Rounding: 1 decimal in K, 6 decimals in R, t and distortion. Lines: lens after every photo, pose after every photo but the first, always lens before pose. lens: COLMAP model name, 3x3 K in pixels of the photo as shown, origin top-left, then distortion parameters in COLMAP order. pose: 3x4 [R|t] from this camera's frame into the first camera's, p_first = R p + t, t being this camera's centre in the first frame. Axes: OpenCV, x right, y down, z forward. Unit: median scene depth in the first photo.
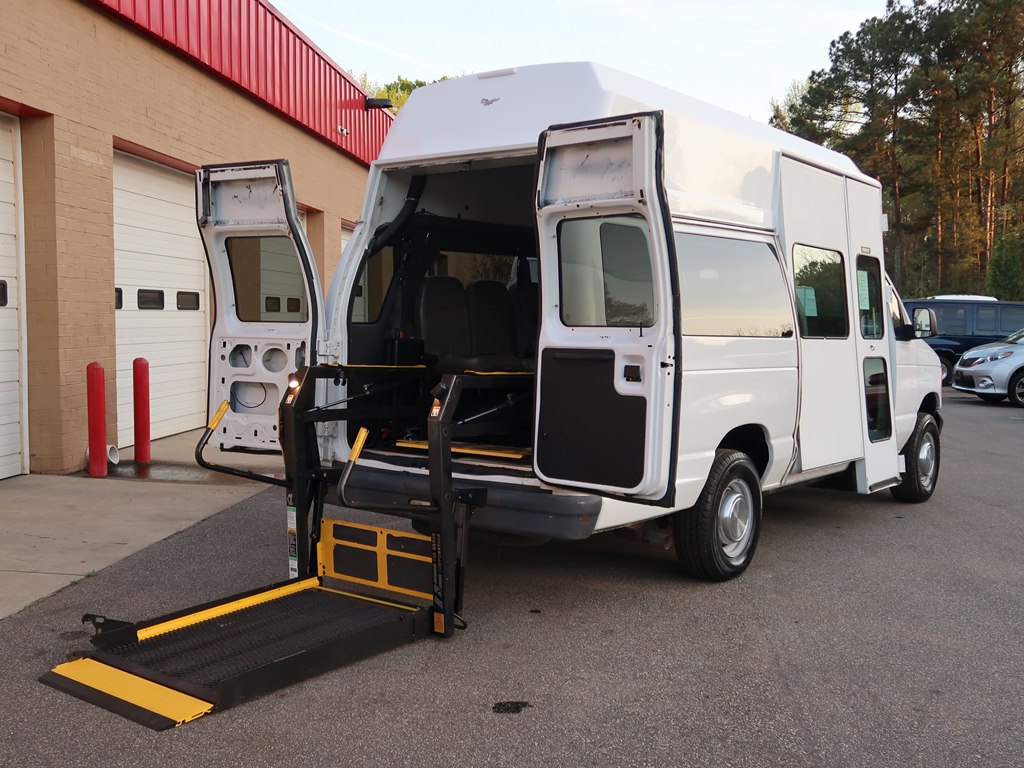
lens RADIAL K [[1076.6, 0, 512.0], [0, 1076.6, 384.0], [0, 0, 1]] dist [0.012996, -0.002256]
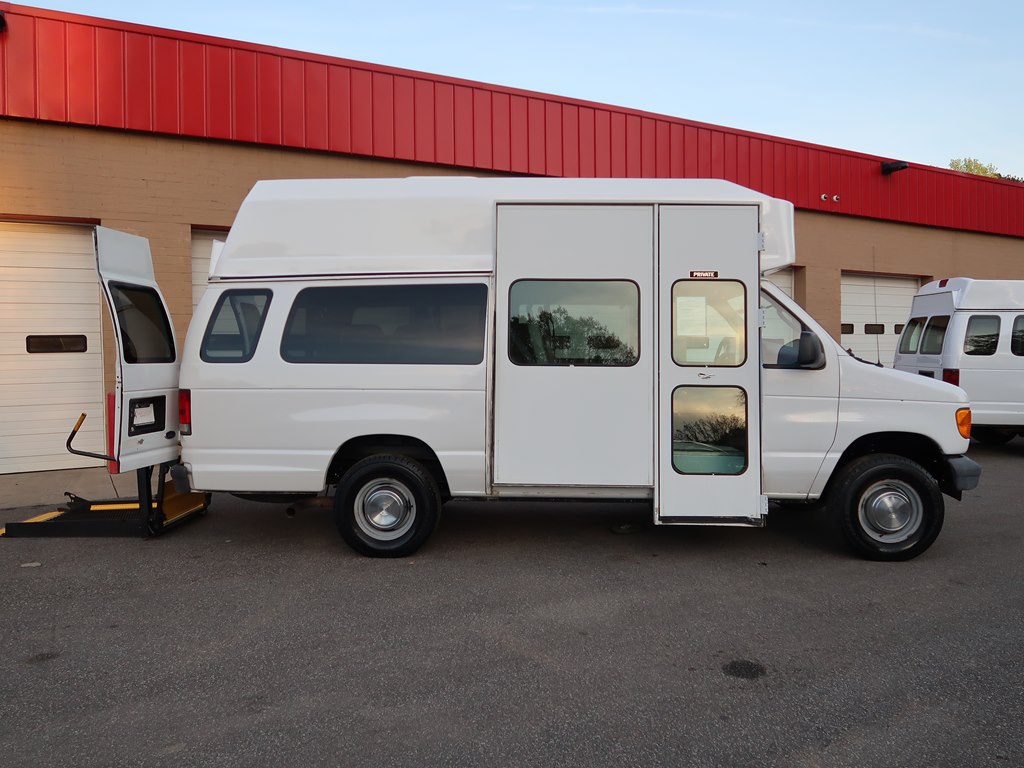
lens RADIAL K [[815.4, 0, 512.0], [0, 815.4, 384.0], [0, 0, 1]] dist [-0.008458, -0.001860]
pose [[0.578091, 0.022441, -0.815664, 0.972710], [-0.035387, 0.999371, 0.002415, -0.026155], [0.815205, 0.027468, 0.578521, 0.520986]]
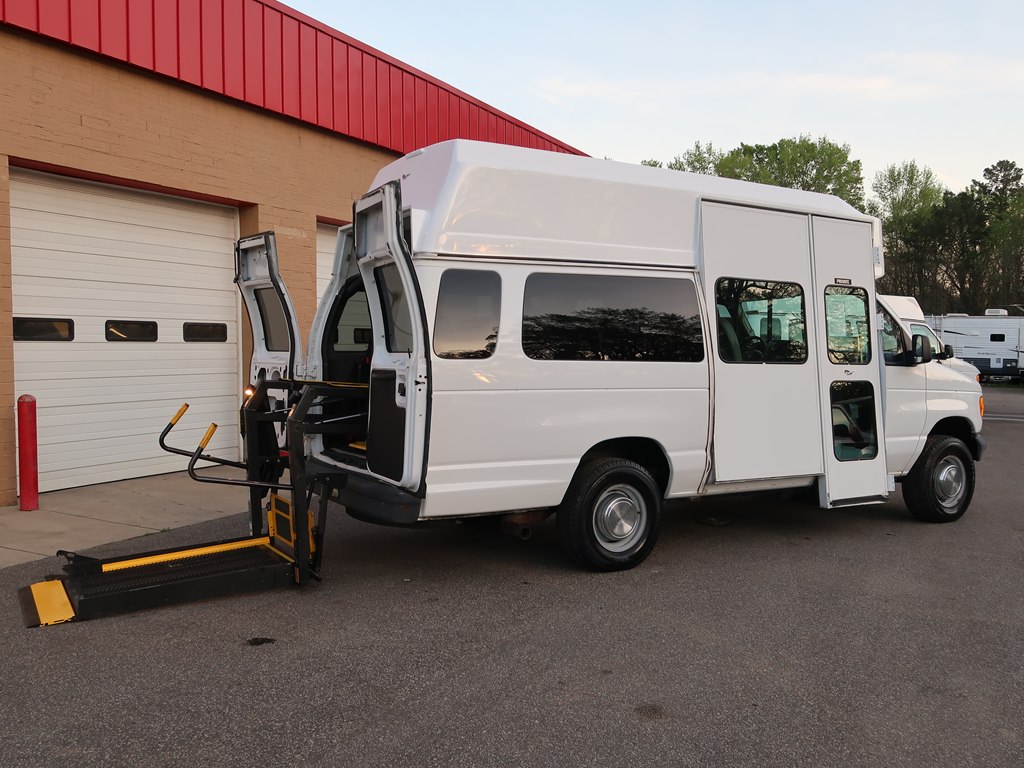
lens RADIAL K [[912.0, 0, 512.0], [0, 912.0, 384.0], [0, 0, 1]] dist [0.007120, 0.003971]
pose [[0.931289, 0.006520, -0.364223, 0.416414], [-0.015528, 0.999642, -0.021809, 0.003456], [0.363950, 0.025967, 0.931056, 0.041764]]
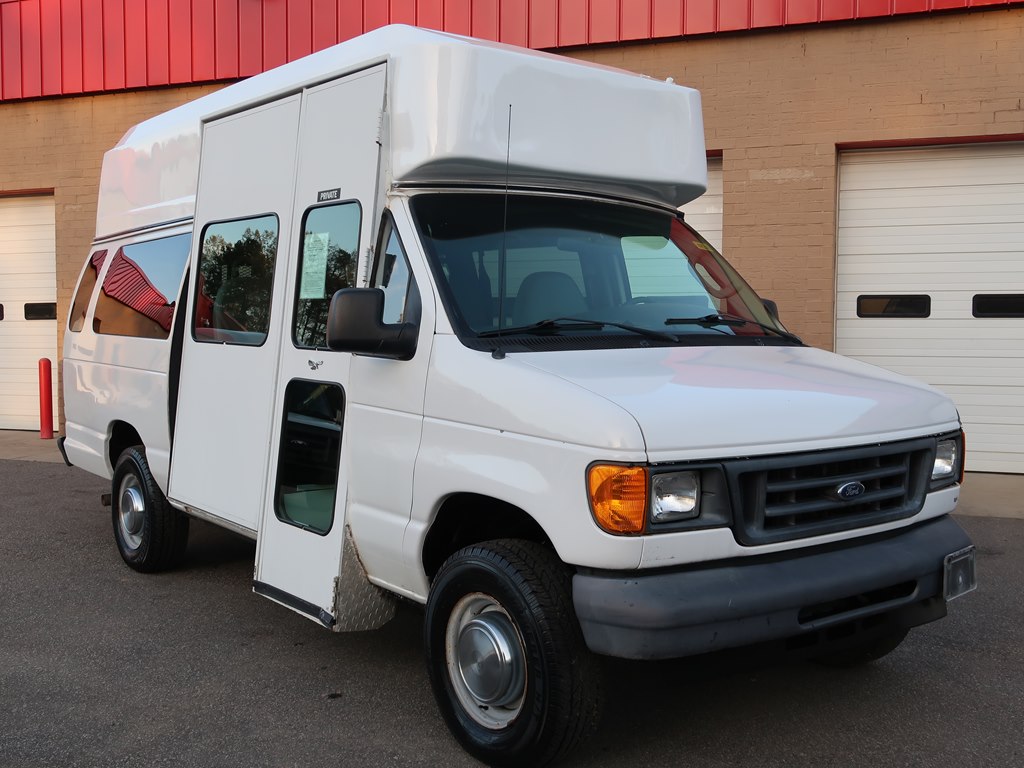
lens RADIAL K [[1085.8, 0, 512.0], [0, 1085.8, 384.0], [0, 0, 1]] dist [0.003350, 0.008248]
pose [[-0.249652, 0.041939, -0.967427, 1.026907], [-0.062657, 0.996268, 0.059359, -0.075762], [0.966306, 0.075435, -0.246093, 1.469048]]
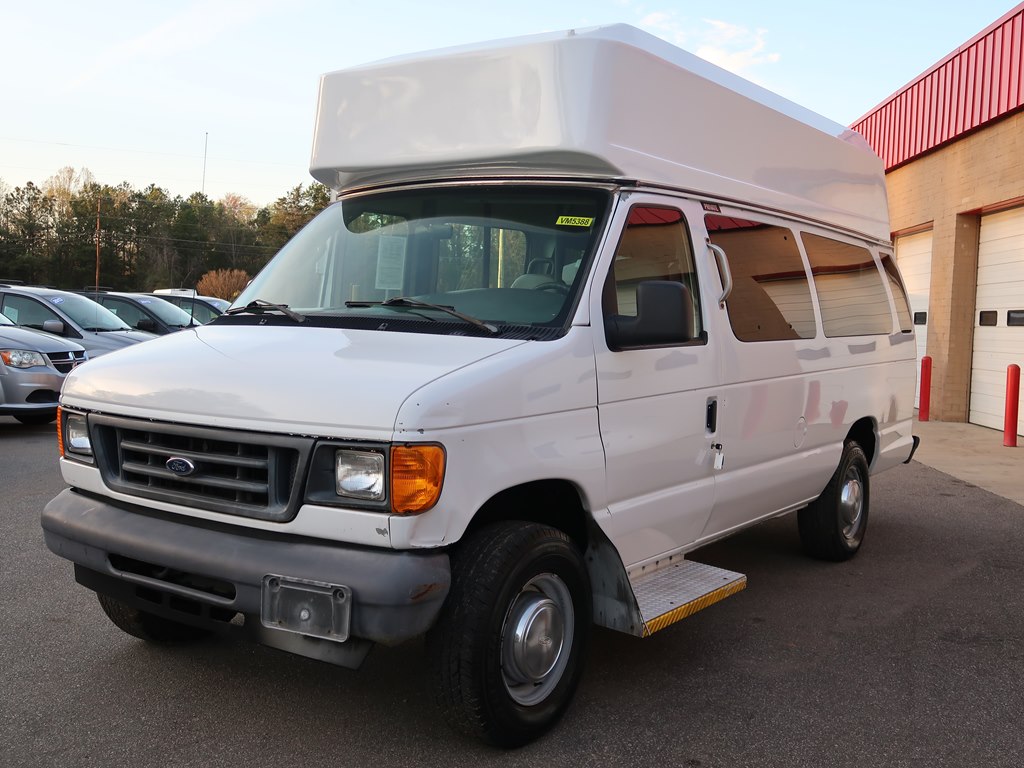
lens RADIAL K [[1085.8, 0, 512.0], [0, 1085.8, 384.0], [0, 0, 1]] dist [0.003350, 0.008248]
pose [[-0.998093, -0.032983, -0.052170, 0.322269], [-0.038970, 0.992220, 0.118242, -0.113511], [0.047864, 0.120050, -0.991613, 2.051915]]
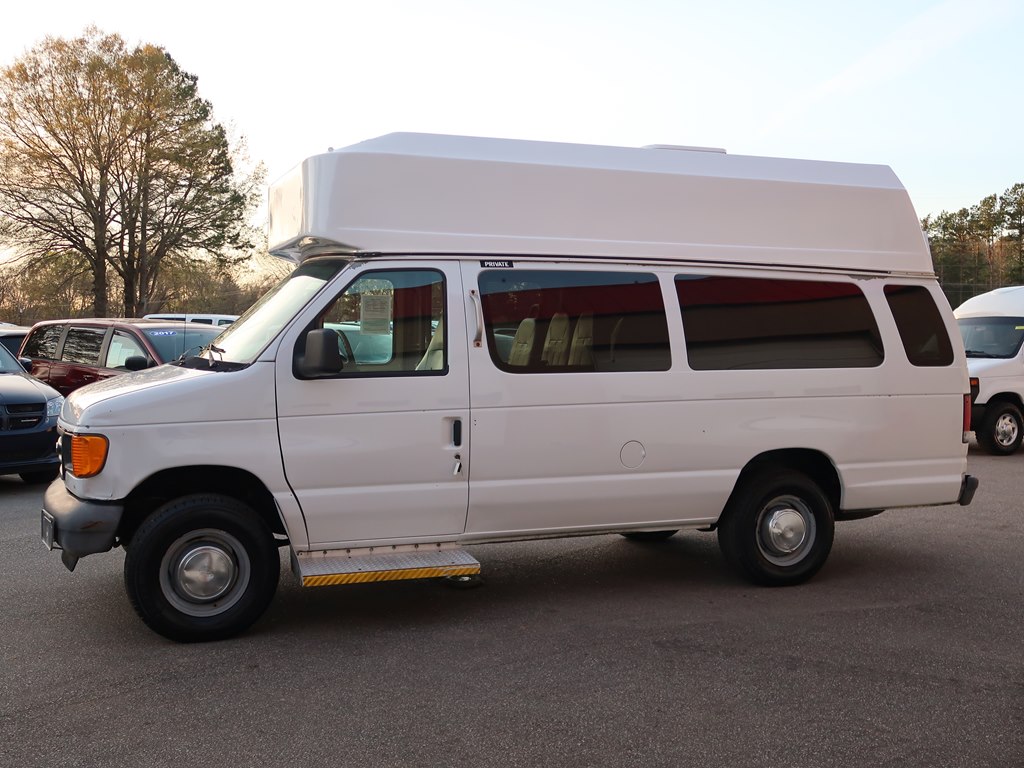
lens RADIAL K [[1099.2, 0, 512.0], [0, 1099.2, 384.0], [0, 0, 1]] dist [0.008500, -0.003005]
pose [[-0.856931, -0.037566, 0.514061, -0.349853], [0.011229, 0.995743, 0.091484, -0.135456], [-0.515310, 0.084168, -0.852861, 2.097575]]
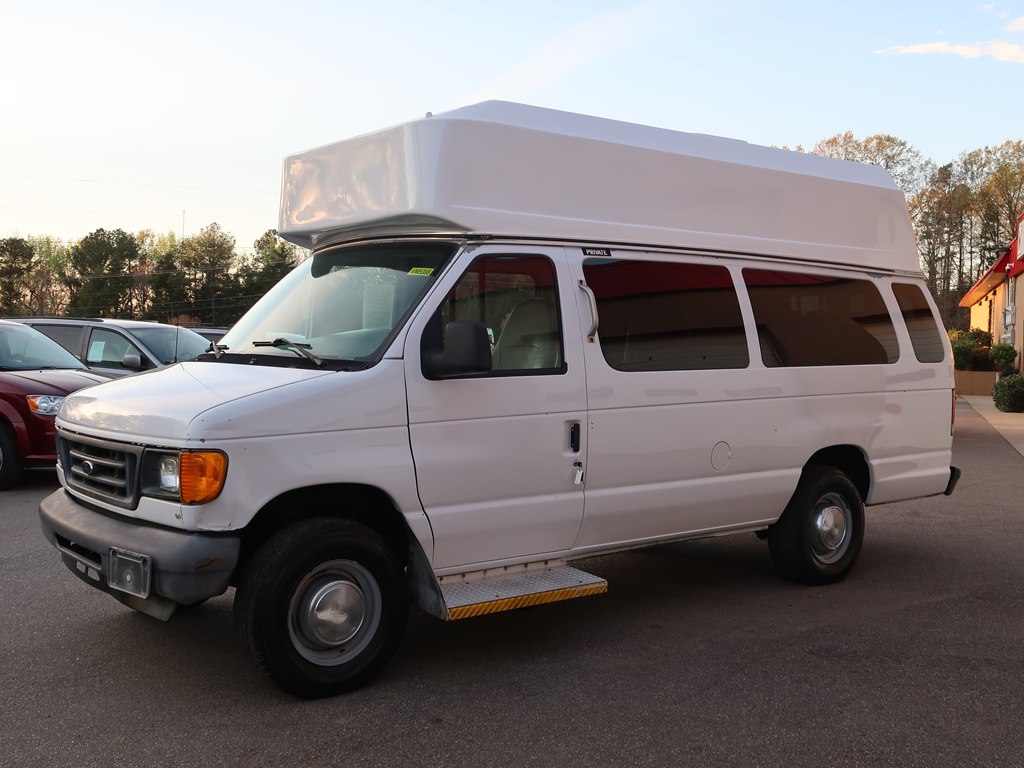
lens RADIAL K [[1099.2, 0, 512.0], [0, 1099.2, 384.0], [0, 0, 1]] dist [0.008500, -0.003005]
pose [[-0.970883, -0.029050, 0.237784, 0.005339], [-0.007247, 0.995727, 0.092056, -0.127584], [-0.239443, 0.087653, -0.966946, 2.150116]]
